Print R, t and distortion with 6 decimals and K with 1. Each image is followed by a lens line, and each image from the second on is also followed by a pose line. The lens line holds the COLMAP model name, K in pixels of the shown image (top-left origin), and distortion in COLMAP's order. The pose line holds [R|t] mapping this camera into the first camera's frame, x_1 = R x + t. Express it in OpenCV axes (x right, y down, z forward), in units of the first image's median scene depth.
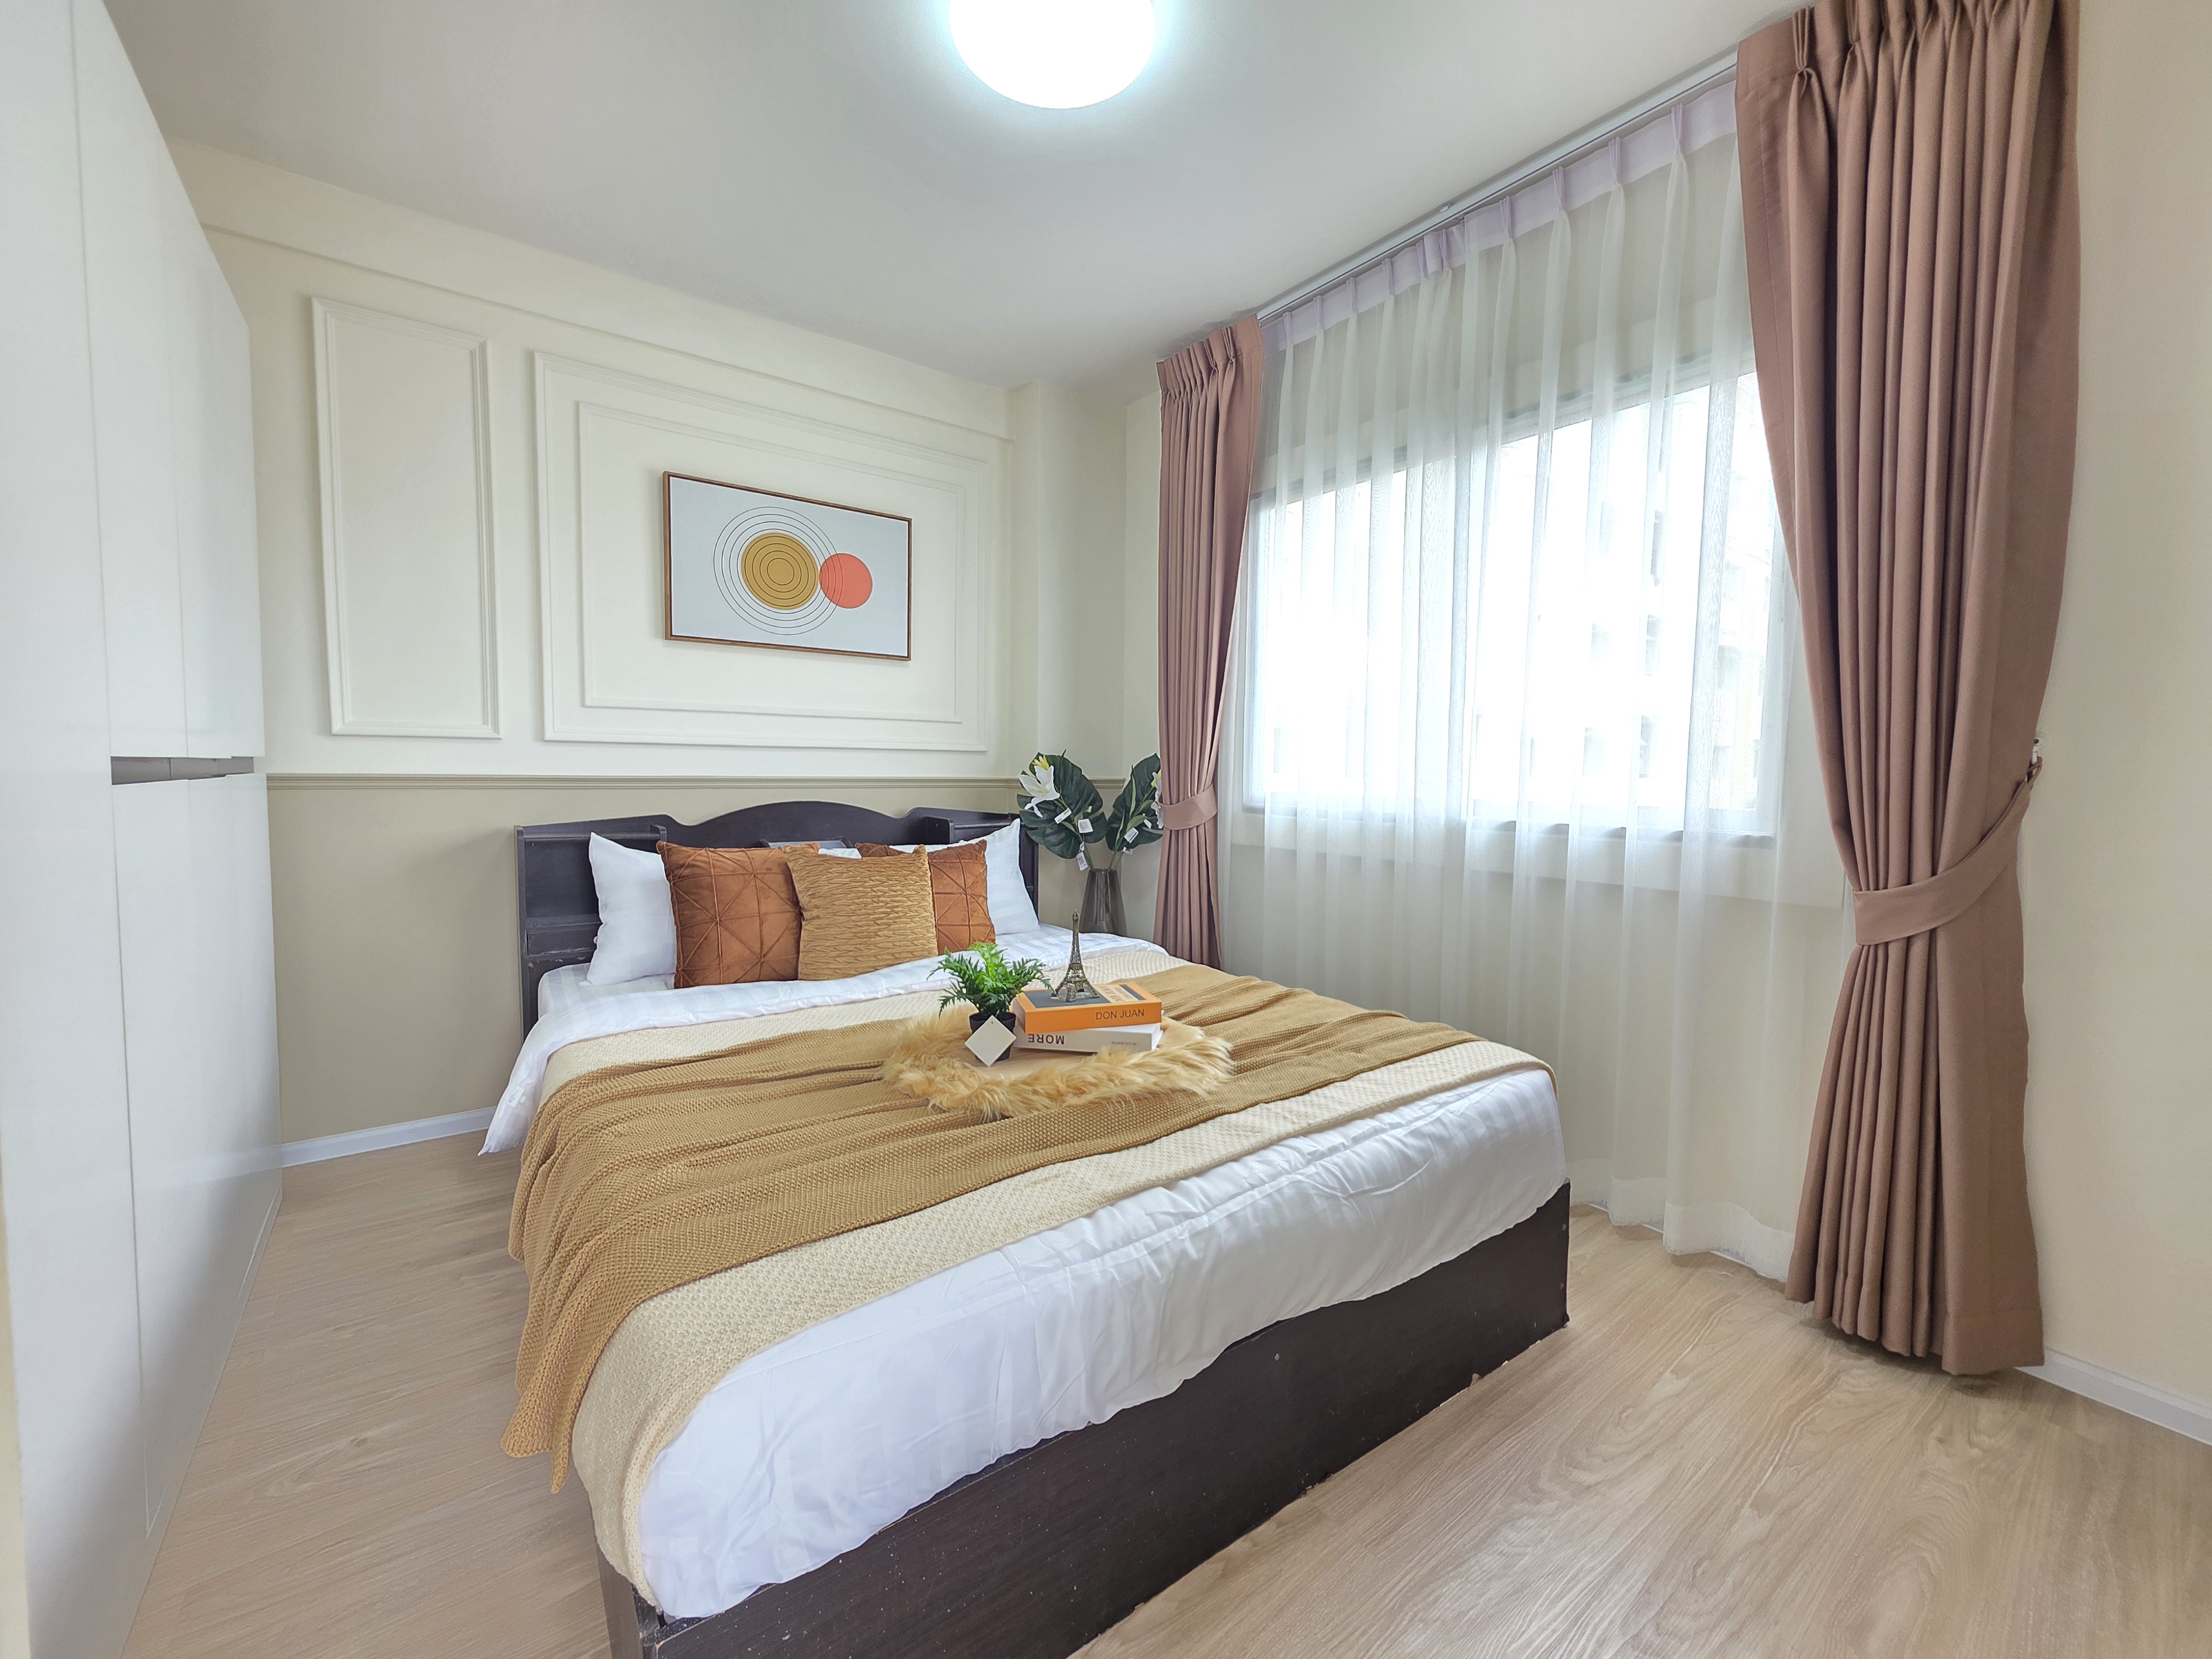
lens RADIAL K [[876.0, 0, 1108.4], [0, 876.0, 816.7], [0, 0, 1]] dist [0.001567, -0.000033]
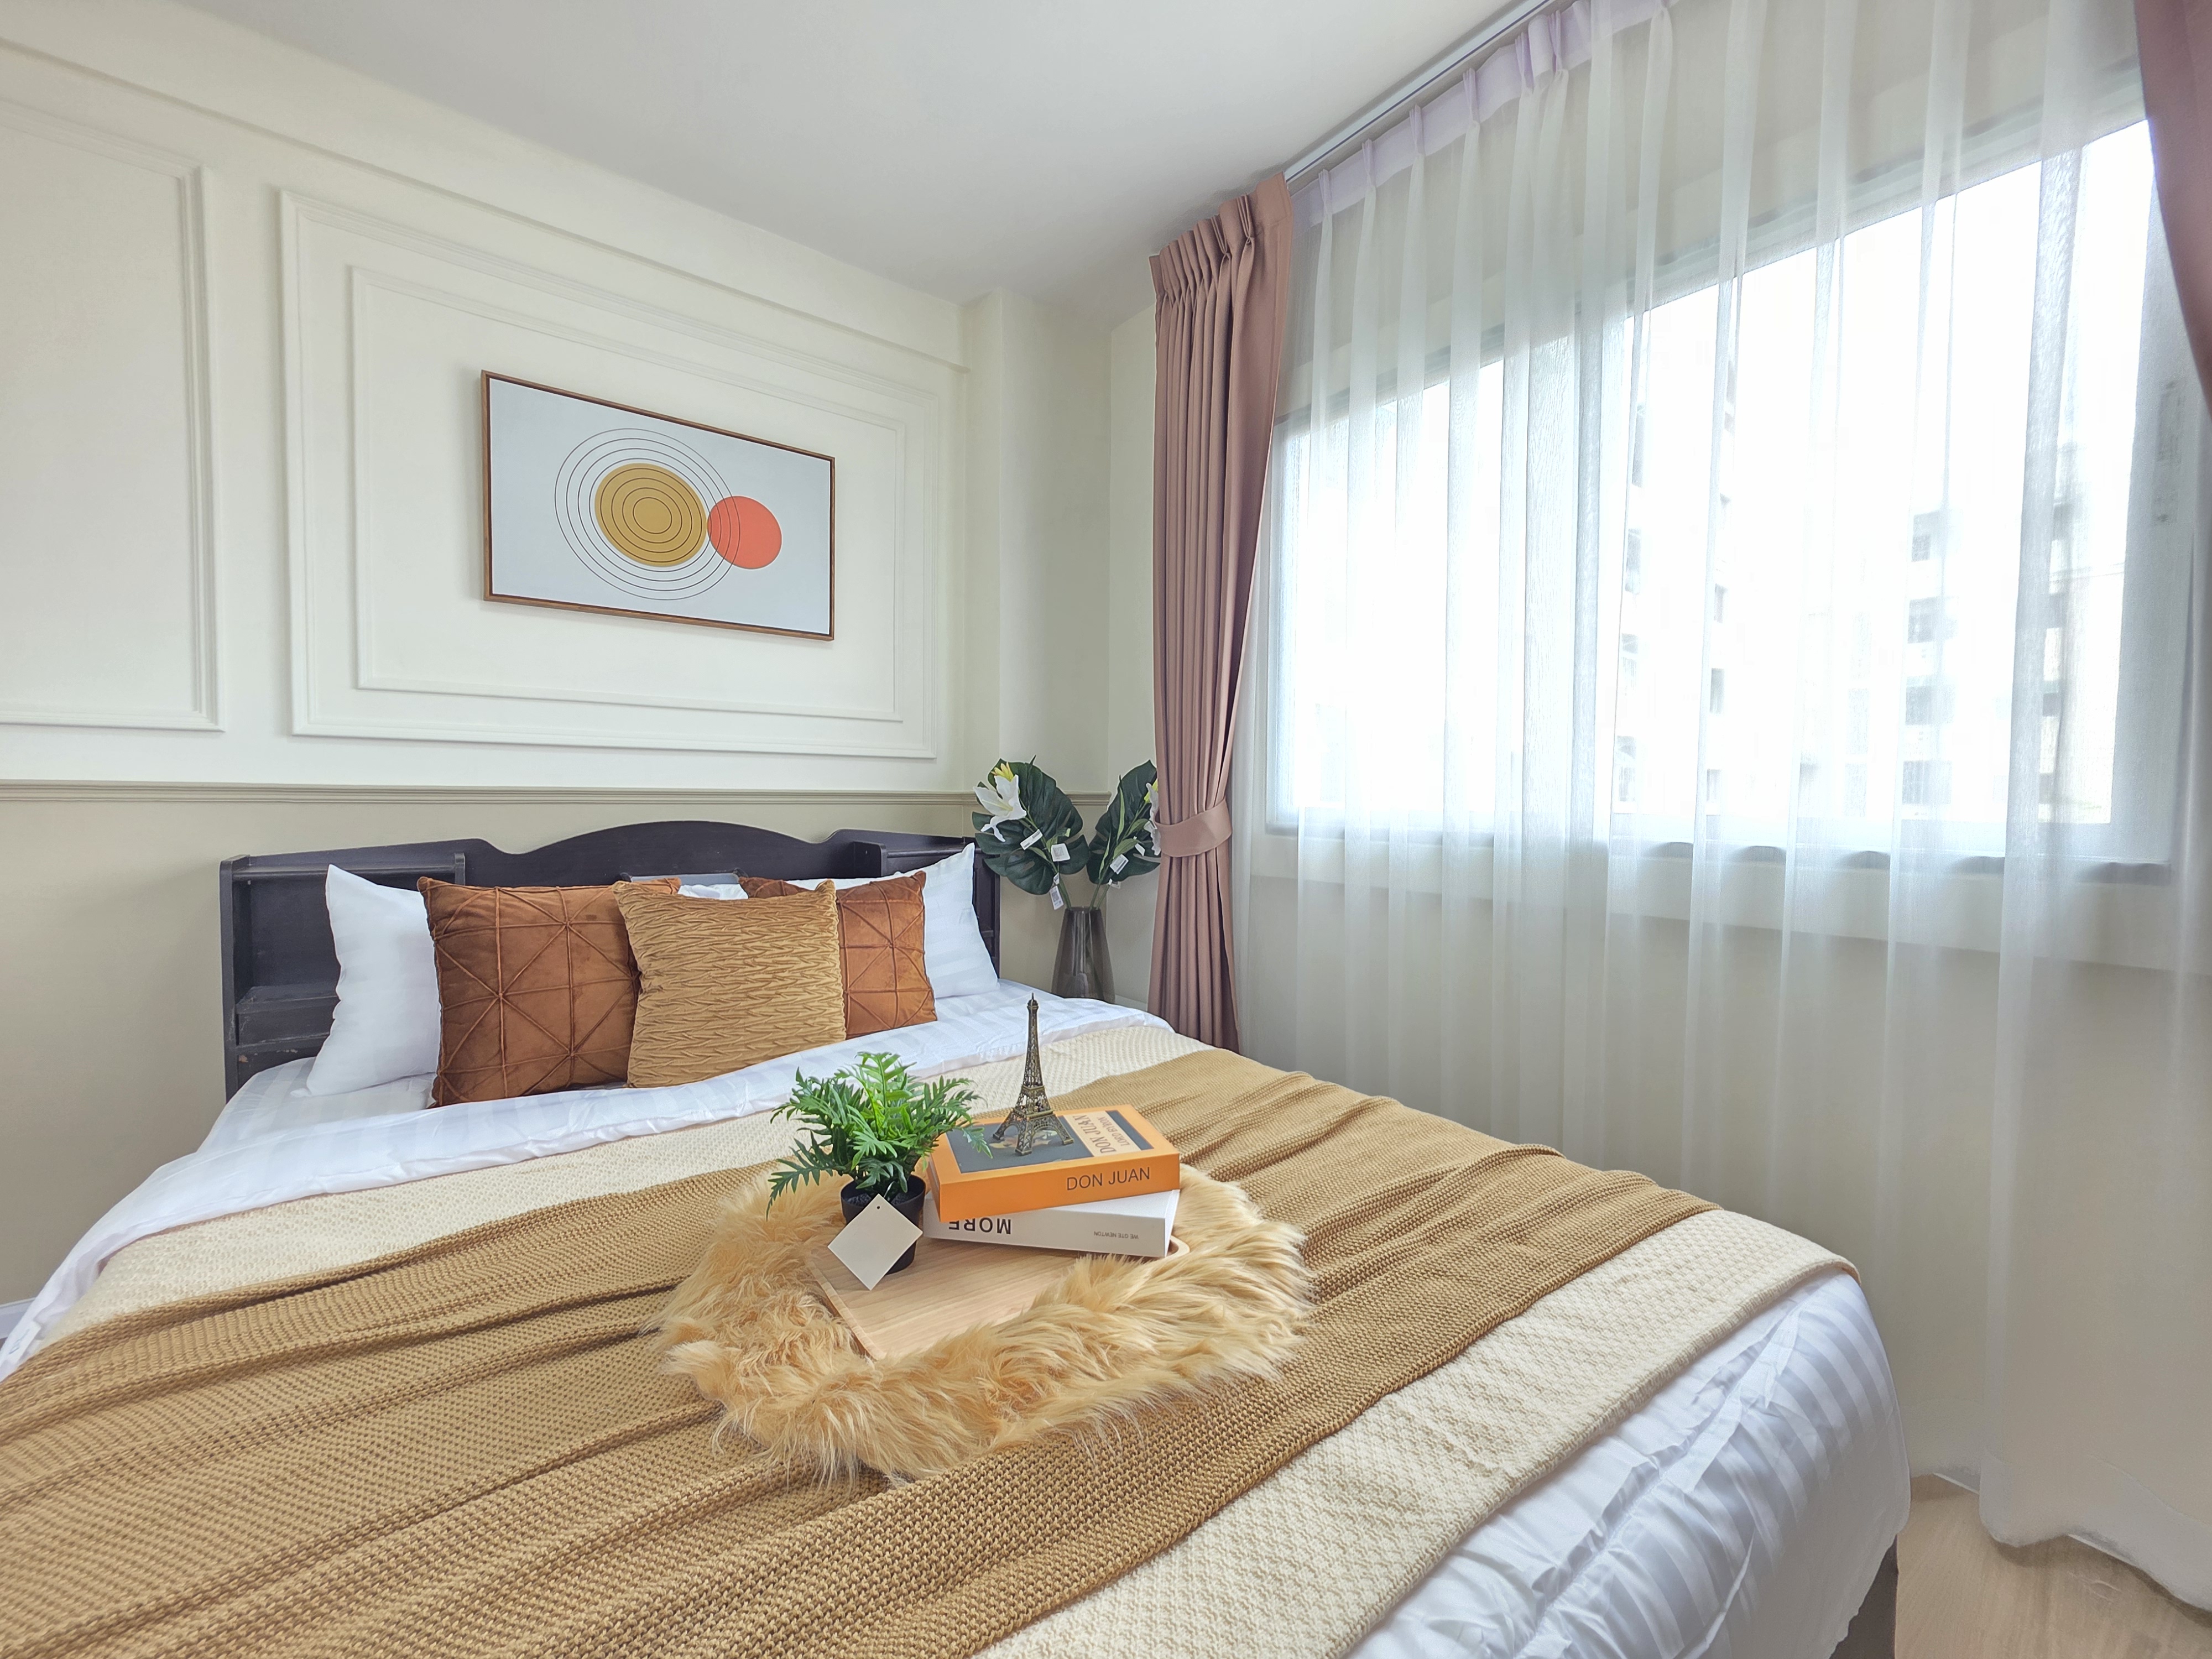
lens RADIAL K [[881.9, 0, 1108.6], [0, 881.9, 822.7], [0, 0, 1]] dist [0.000873, -0.000001]
pose [[0.999805, -0.002715, 0.019541, 0.001955], [0.003179, 0.999713, -0.023741, 0.003604], [-0.019471, 0.023798, 0.999527, 0.288371]]
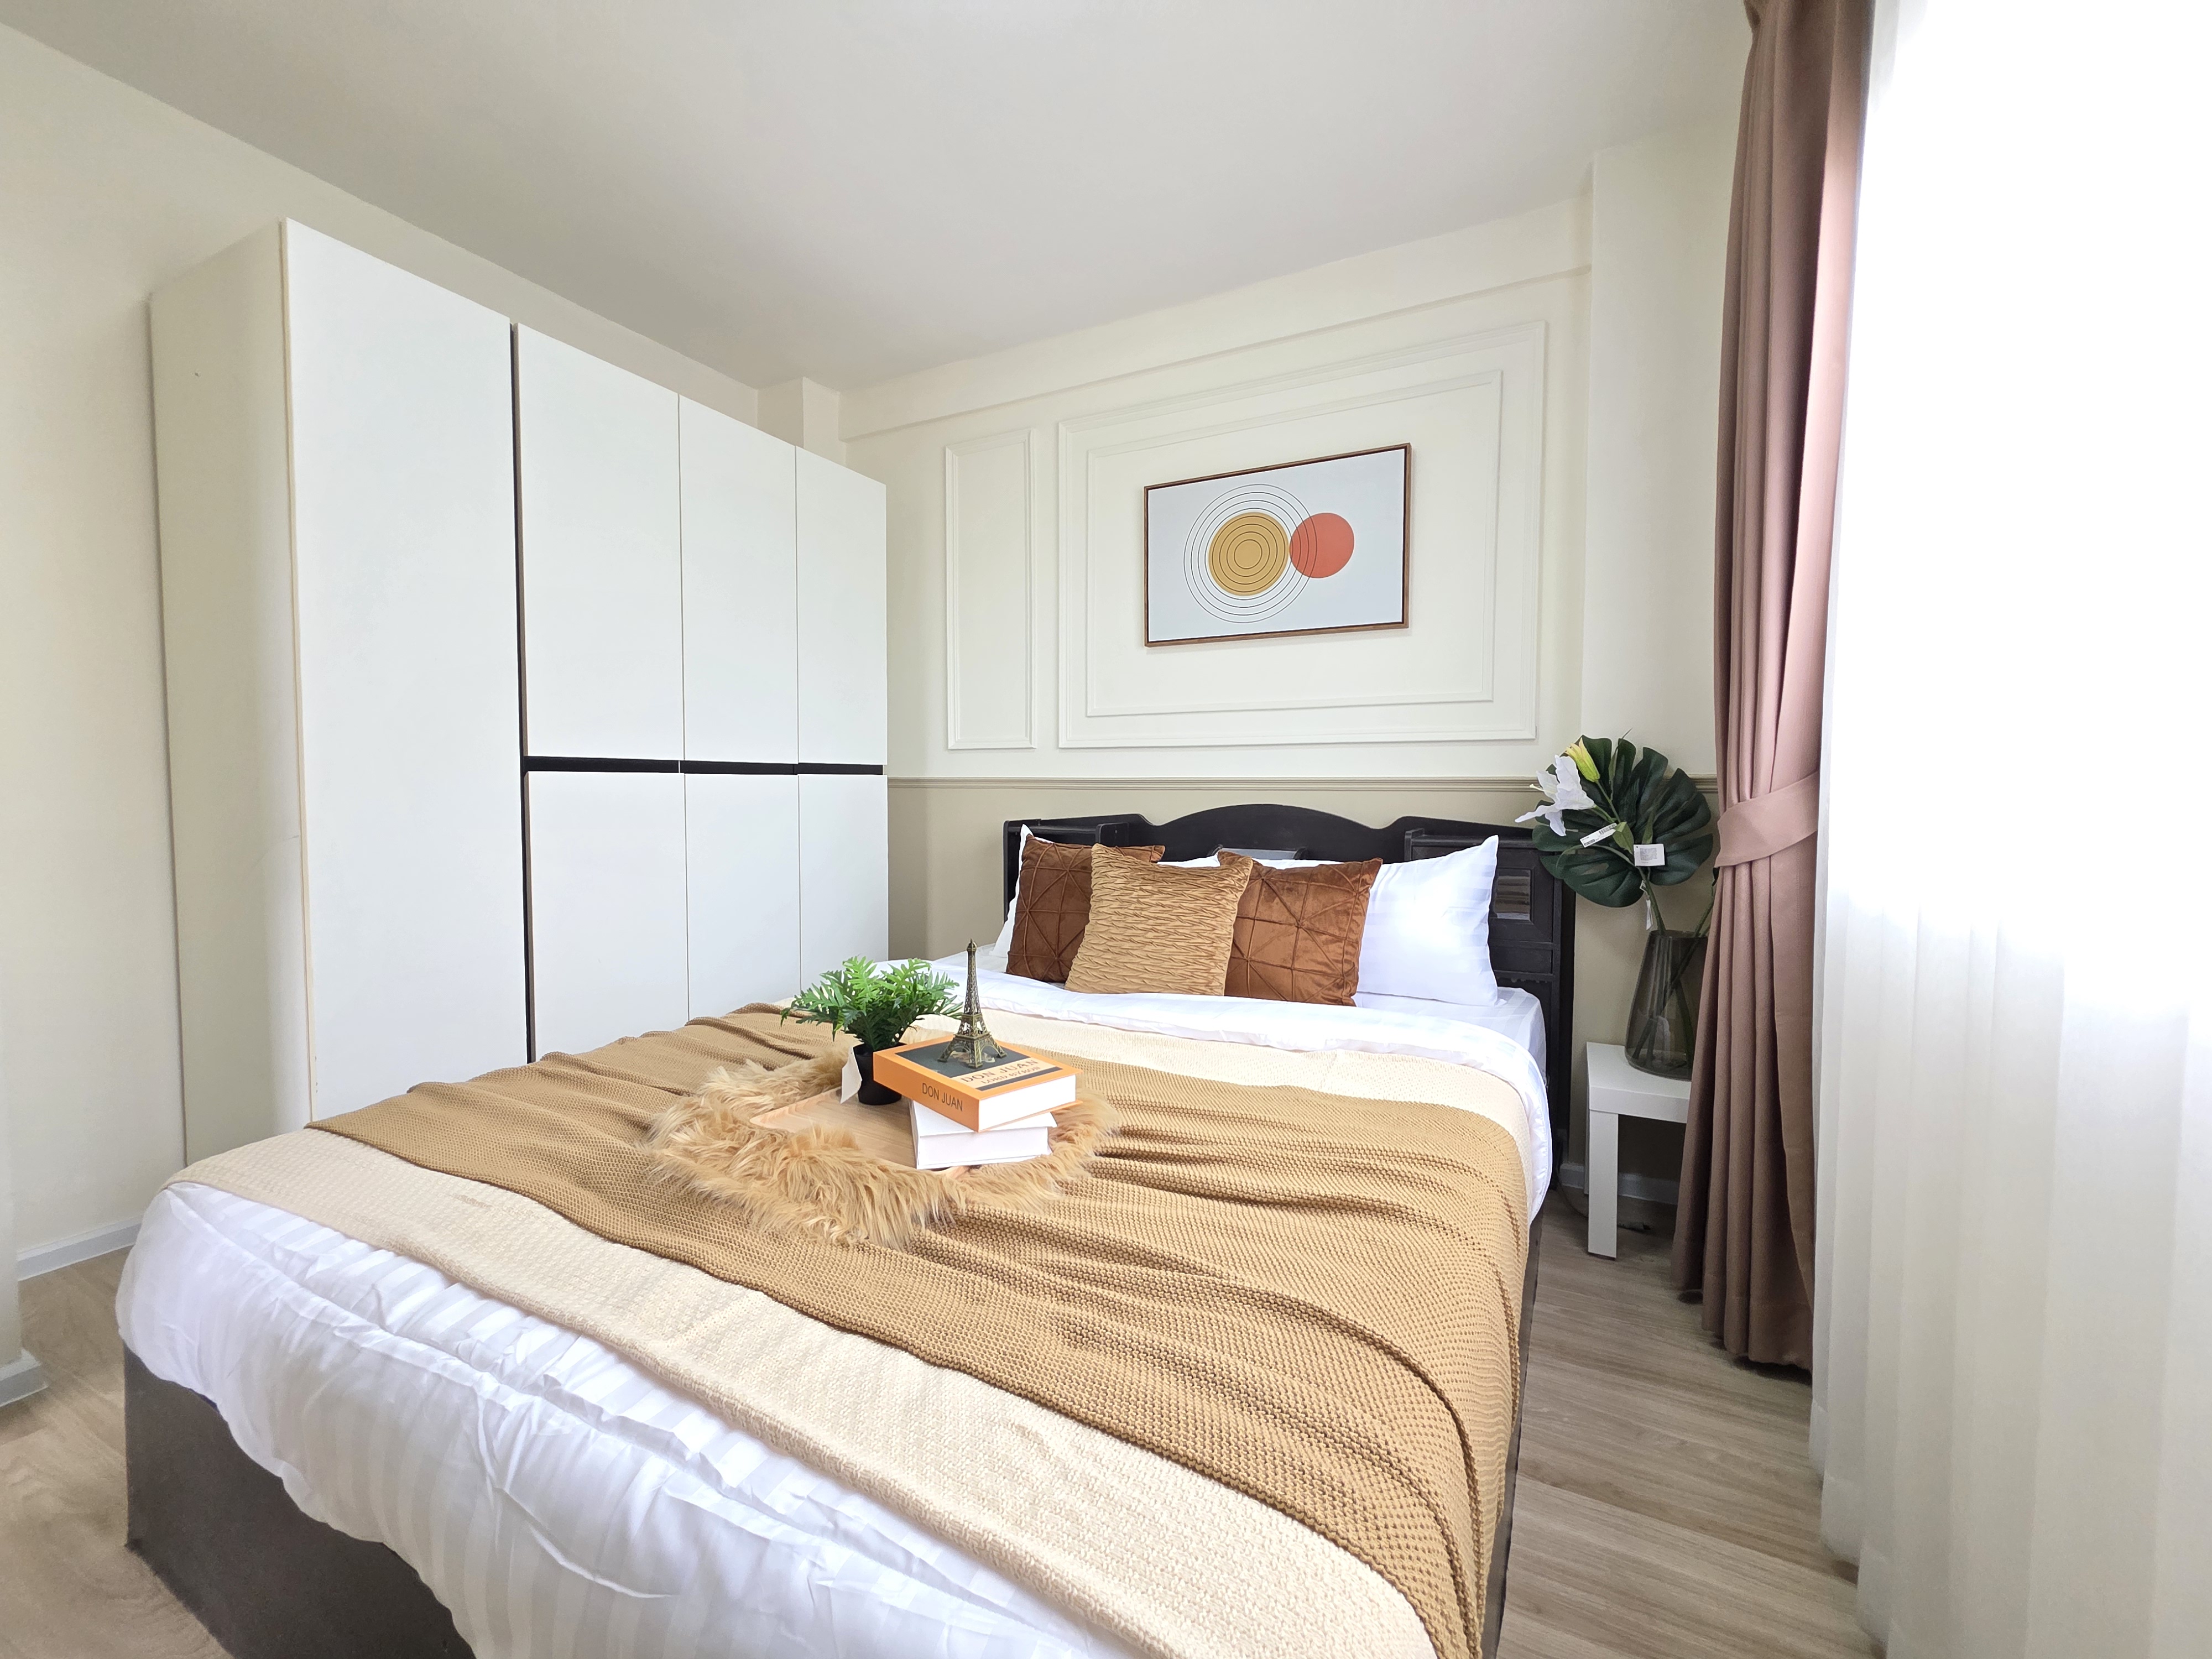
lens RADIAL K [[881.9, 0, 1108.6], [0, 881.9, 822.7], [0, 0, 1]] dist [0.000873, -0.000001]
pose [[0.443567, 0.027786, -0.895810, 0.474616], [-0.044351, 0.998975, 0.009025, -0.000075], [0.895143, 0.035726, 0.444345, 0.558993]]
